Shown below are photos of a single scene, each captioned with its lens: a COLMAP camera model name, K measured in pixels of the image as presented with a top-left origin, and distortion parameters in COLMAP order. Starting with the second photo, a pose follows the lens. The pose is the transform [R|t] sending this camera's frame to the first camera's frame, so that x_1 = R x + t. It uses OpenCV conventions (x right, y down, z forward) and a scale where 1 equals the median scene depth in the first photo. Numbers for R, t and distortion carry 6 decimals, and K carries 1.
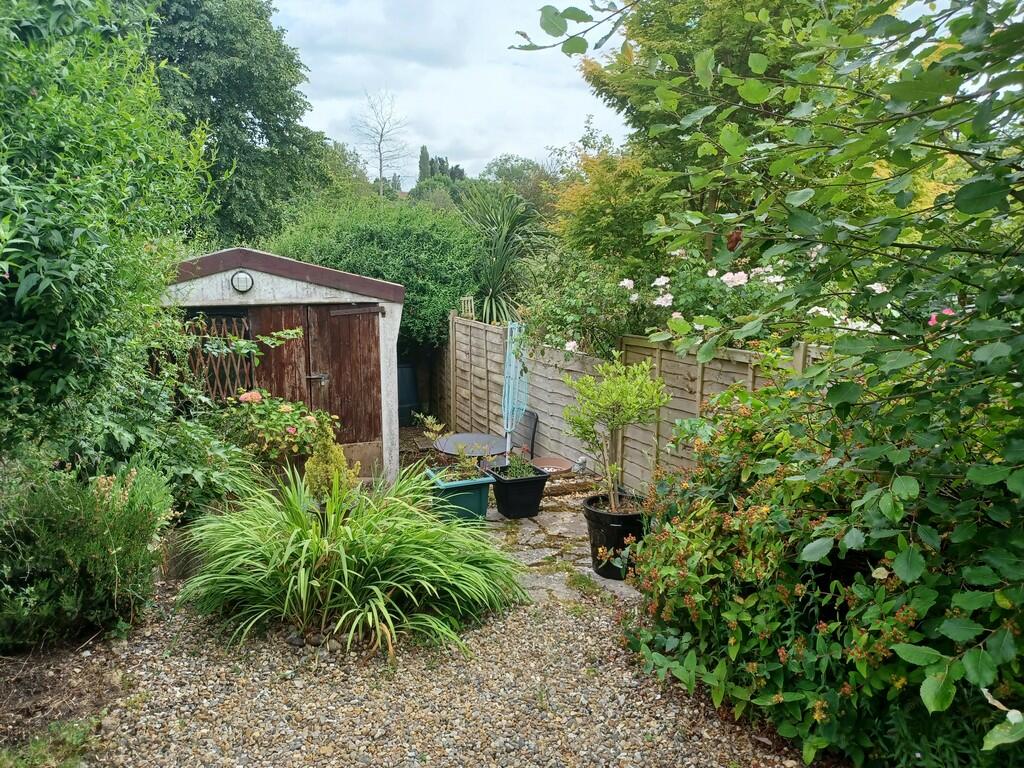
lens RADIAL K [[739.1, 0, 512.0], [0, 739.1, 382.0], [0, 0, 1]] dist [0.042379, -0.039226]
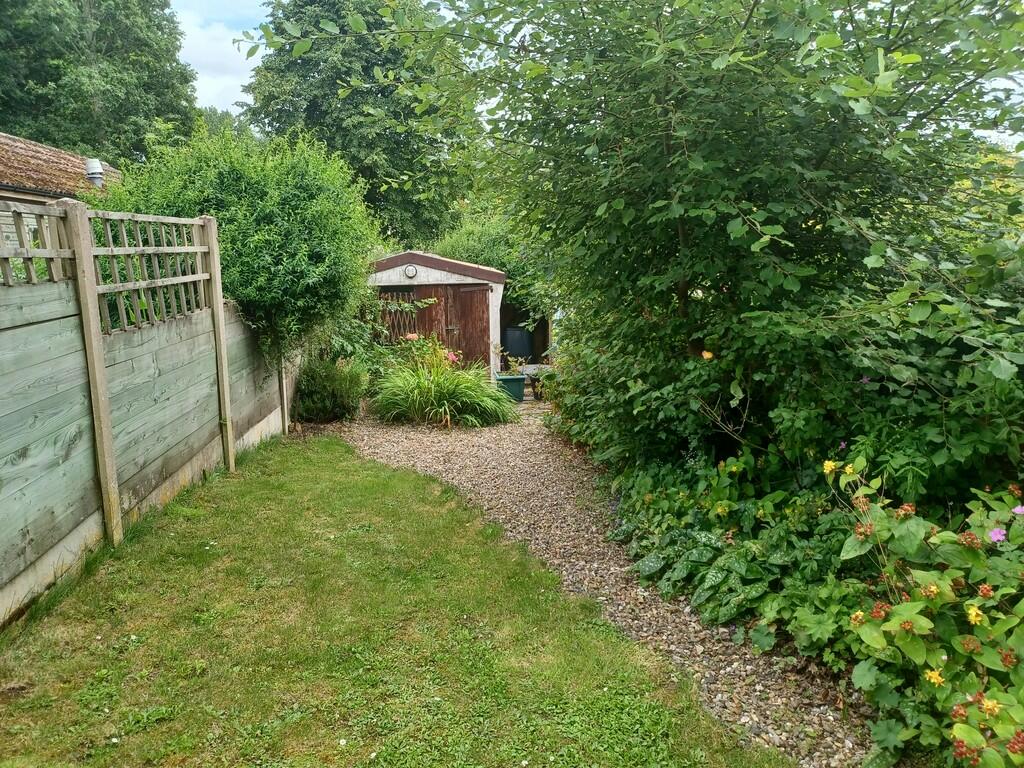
lens RADIAL K [[739.1, 0, 513.2], [0, 739.1, 383.9], [0, 0, 1]] dist [0.042379, -0.039226]
pose [[0.968303, 0.031332, -0.247805, 0.297974], [-0.026490, 0.999388, 0.022850, 0.079609], [0.248370, -0.015561, 0.968540, -0.602048]]
